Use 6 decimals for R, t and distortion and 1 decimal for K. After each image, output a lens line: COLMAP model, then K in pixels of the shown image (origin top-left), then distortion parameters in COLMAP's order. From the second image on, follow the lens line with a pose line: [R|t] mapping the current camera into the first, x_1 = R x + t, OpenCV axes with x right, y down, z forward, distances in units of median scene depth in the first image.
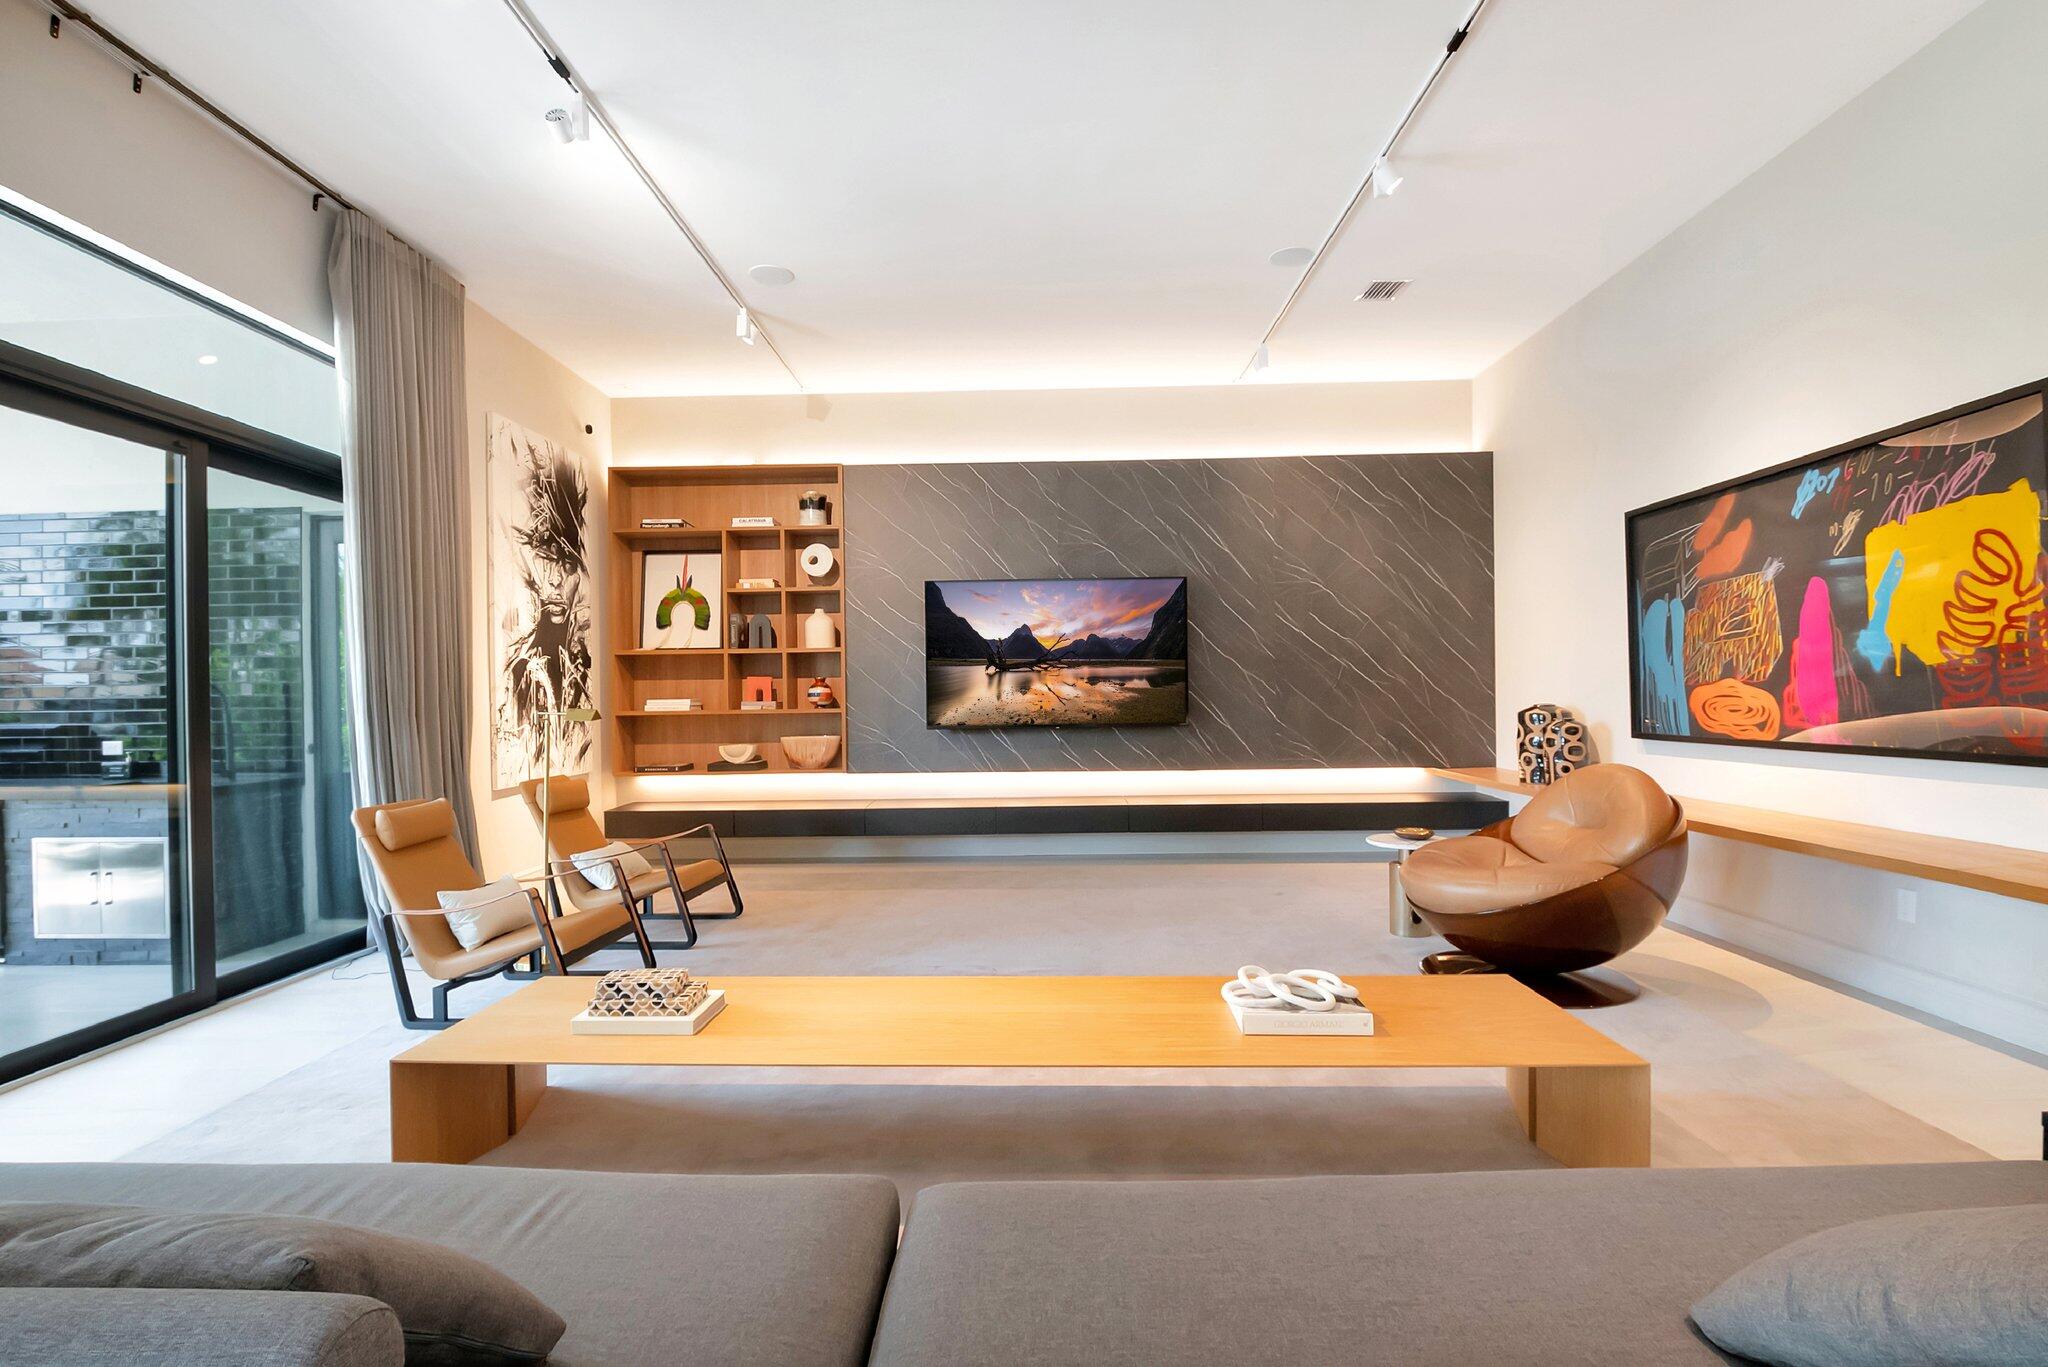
lens RADIAL K [[932.7, 0, 1022.3], [0, 932.7, 674.4], [0, 0, 1]] dist [0.000835, -0.016910]
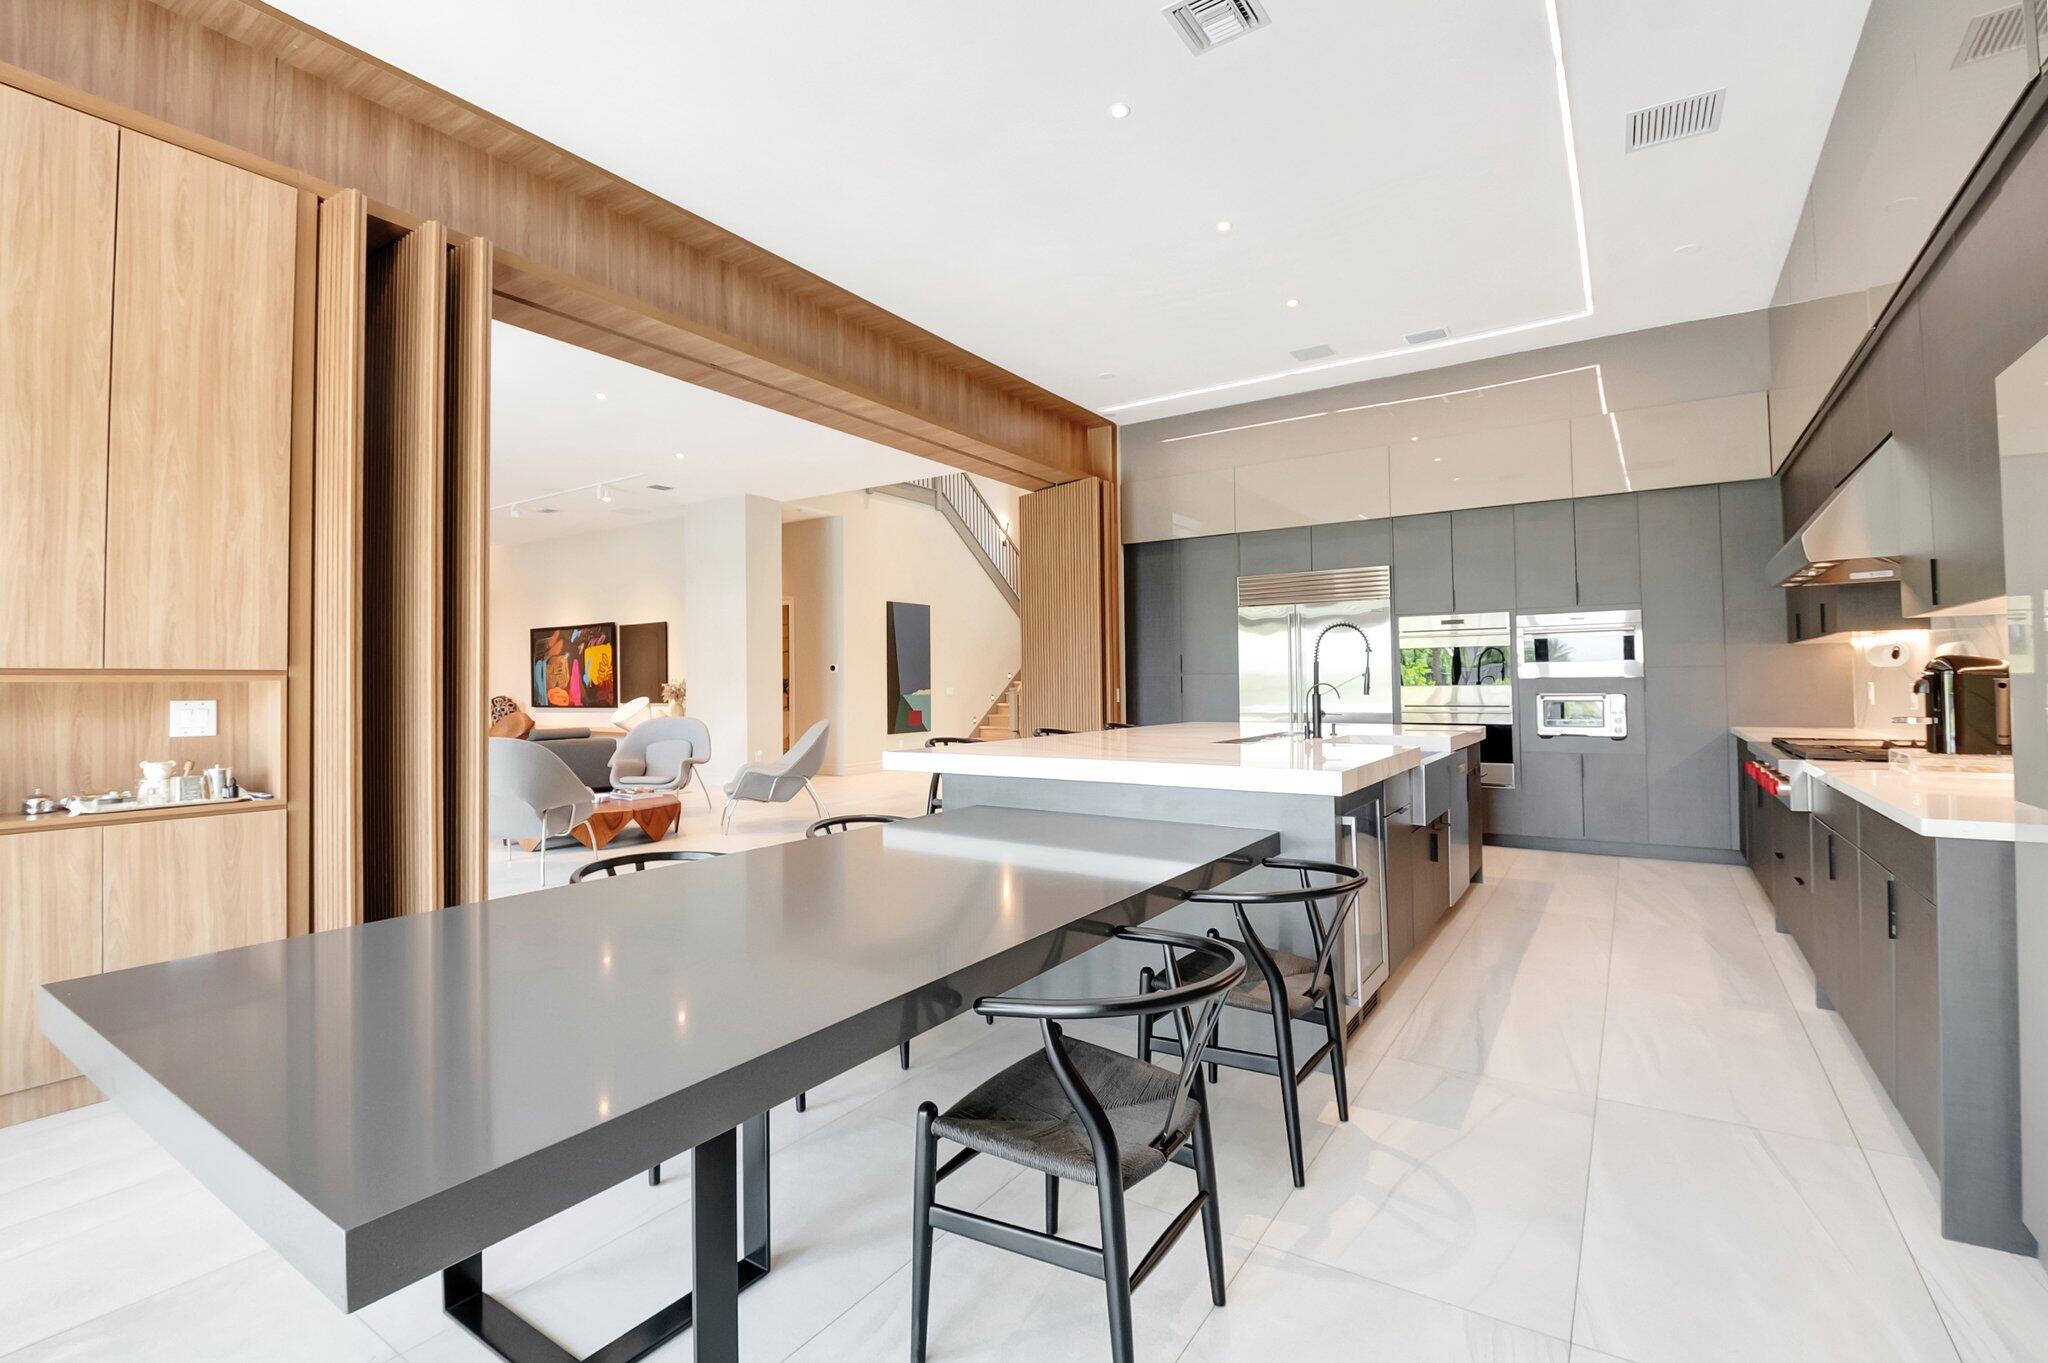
lens RADIAL K [[932.7, 0, 1022.3], [0, 932.7, 672.4], [0, 0, 1]] dist [0.000835, -0.016910]
pose [[0.543851, 0.025790, 0.838785, -0.978142], [-0.021411, 0.999629, -0.016853, -0.023870], [-0.838909, -0.008793, 0.544201, -1.922738]]
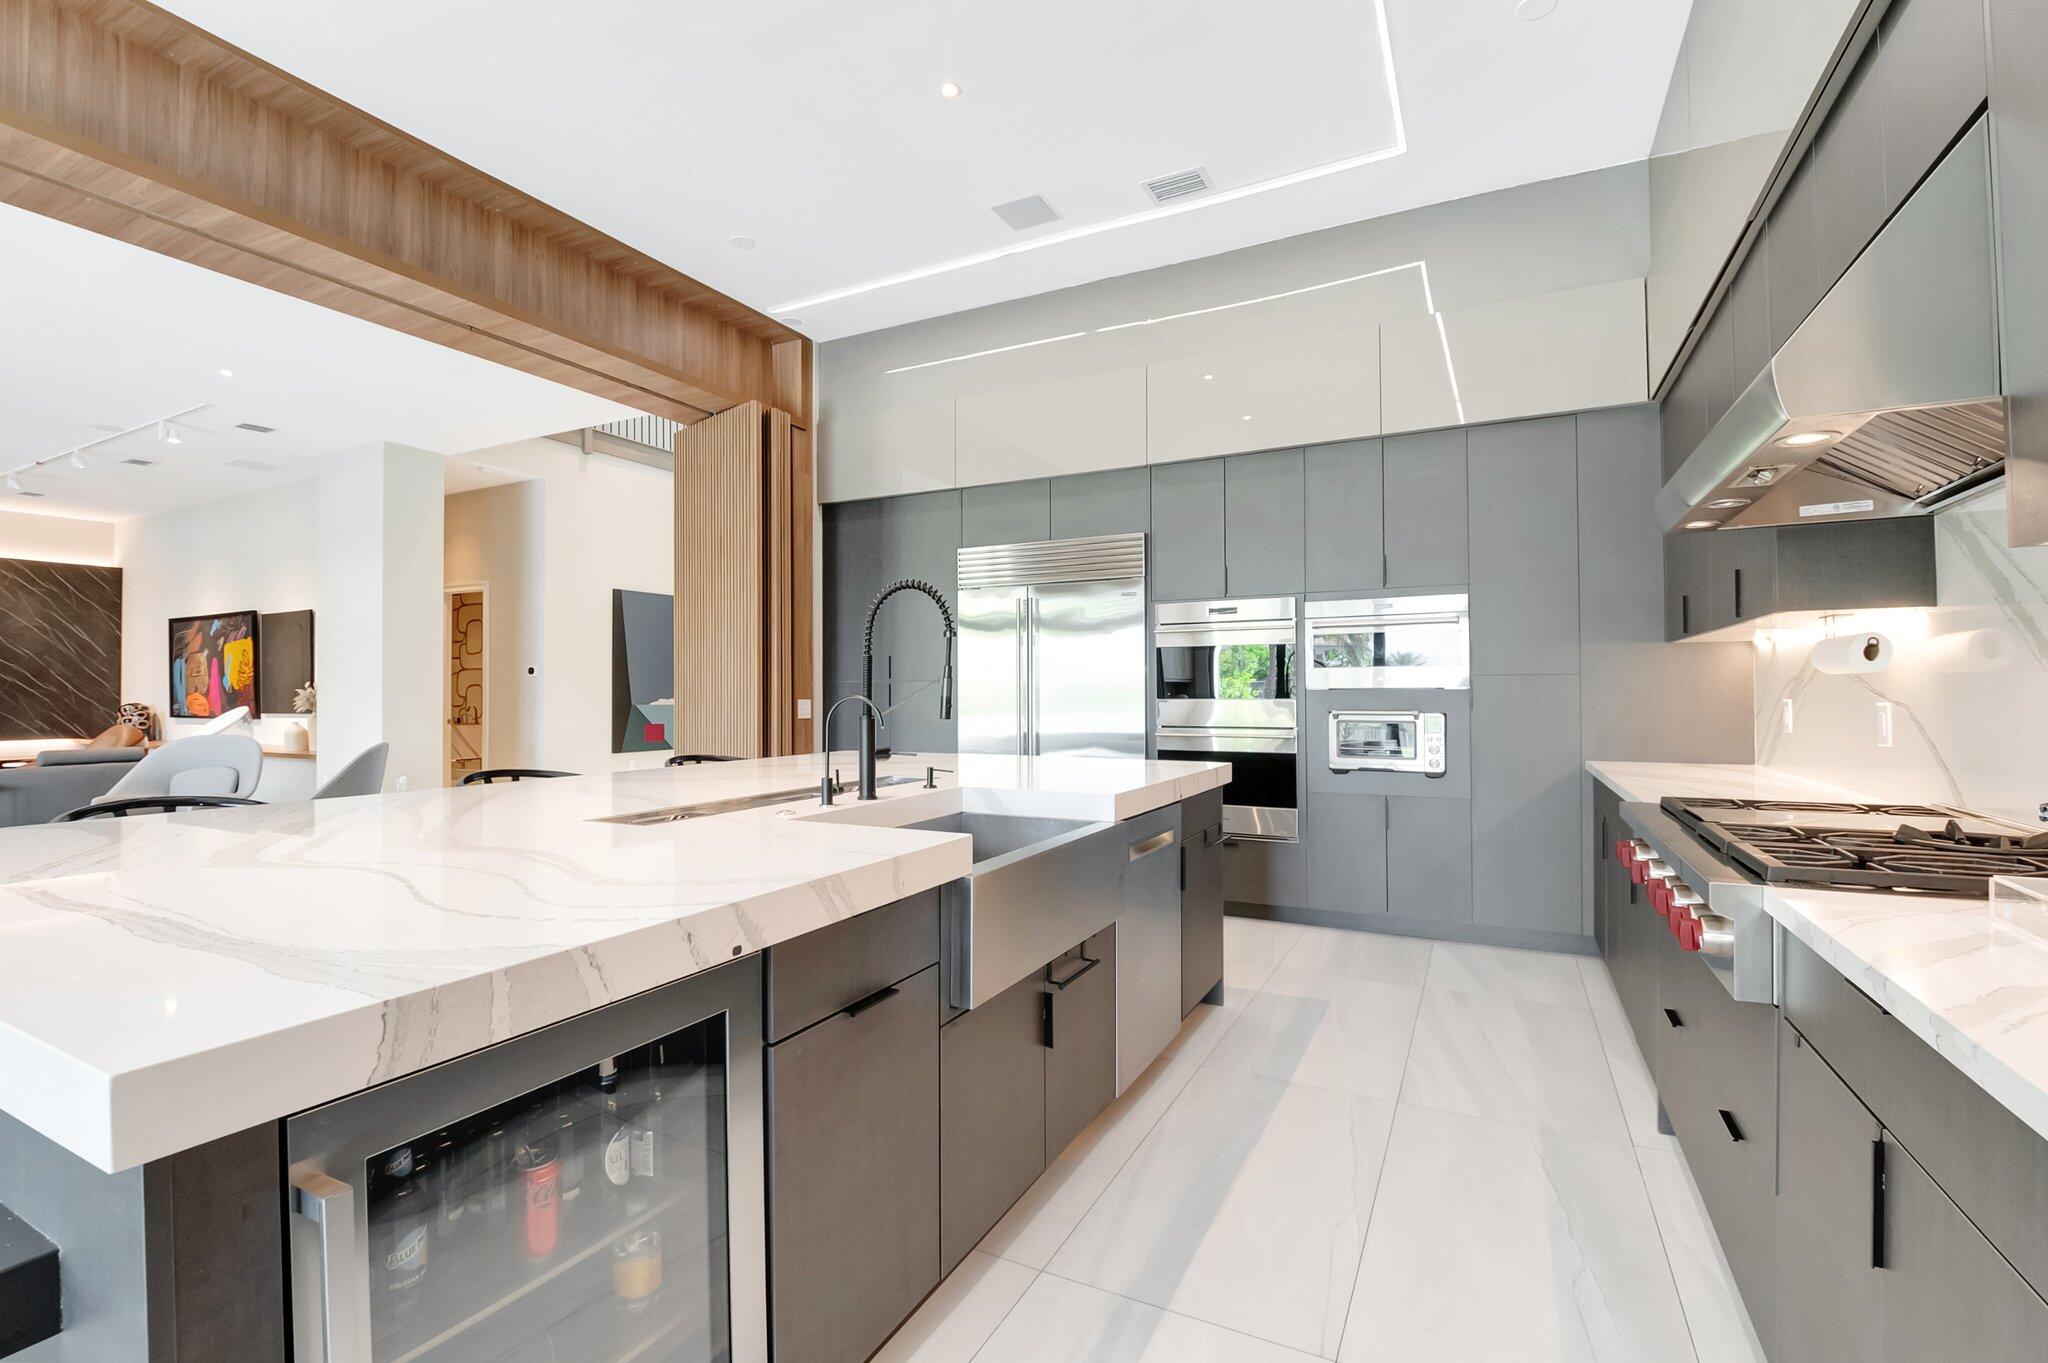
lens RADIAL K [[915.3, 0, 1026.8], [0, 915.3, 698.3], [0, 0, 1]] dist [0.002153, -0.014266]
pose [[0.444120, 0.011802, 0.895890, -0.421480], [-0.026721, 0.999643, 0.000078, -0.036533], [-0.895569, -0.023974, 0.444276, -1.954022]]
